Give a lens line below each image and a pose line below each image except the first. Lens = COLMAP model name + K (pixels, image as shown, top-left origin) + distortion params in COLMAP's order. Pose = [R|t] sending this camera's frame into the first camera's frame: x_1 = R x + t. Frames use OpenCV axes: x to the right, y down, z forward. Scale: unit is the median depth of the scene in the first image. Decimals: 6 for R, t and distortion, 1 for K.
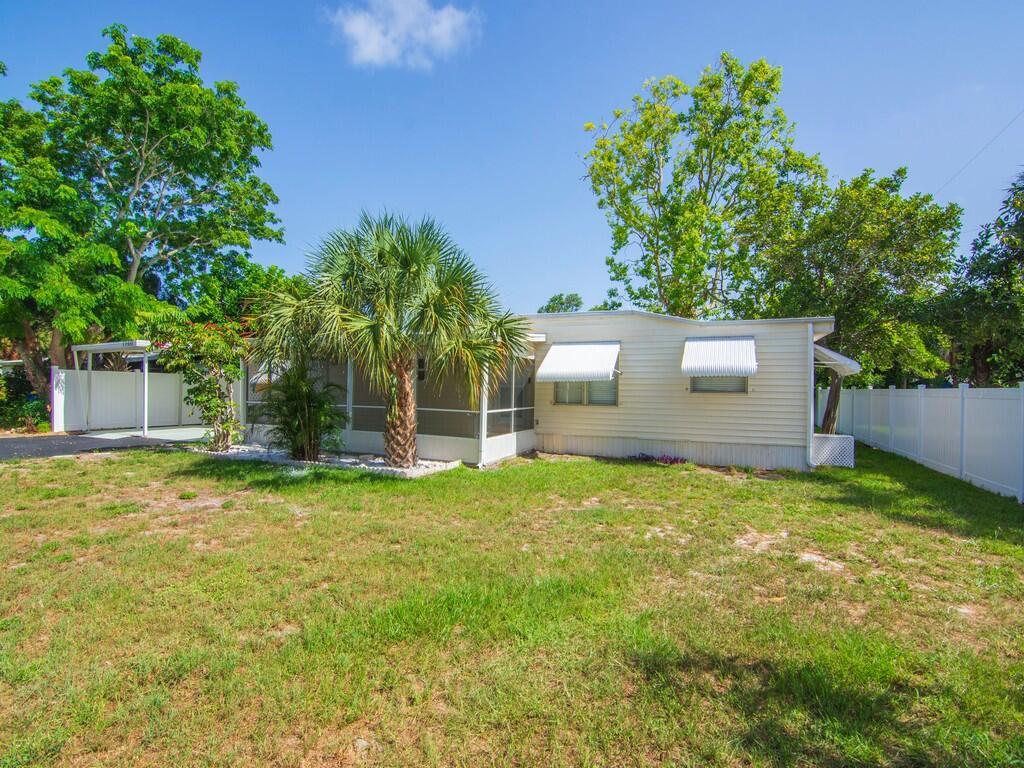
lens RADIAL K [[489.0, 0, 520.7], [0, 489.0, 391.9], [0, 0, 1]] dist [-0.019243, 0.000459]
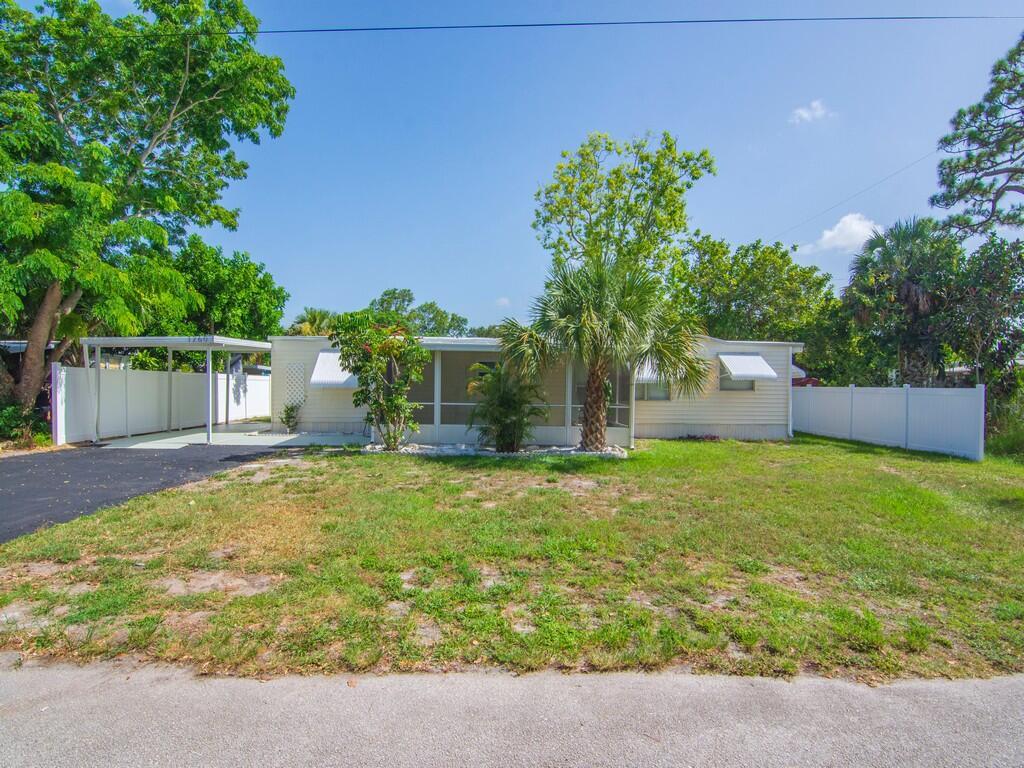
lens RADIAL K [[489.0, 0, 515.2], [0, 489.0, 385.3], [0, 0, 1]] dist [-0.019243, 0.000459]
pose [[0.904822, -0.004246, 0.425769, -0.693545], [0.004046, 0.999991, 0.001373, -0.015748], [-0.425771, 0.000481, 0.904831, -0.042017]]
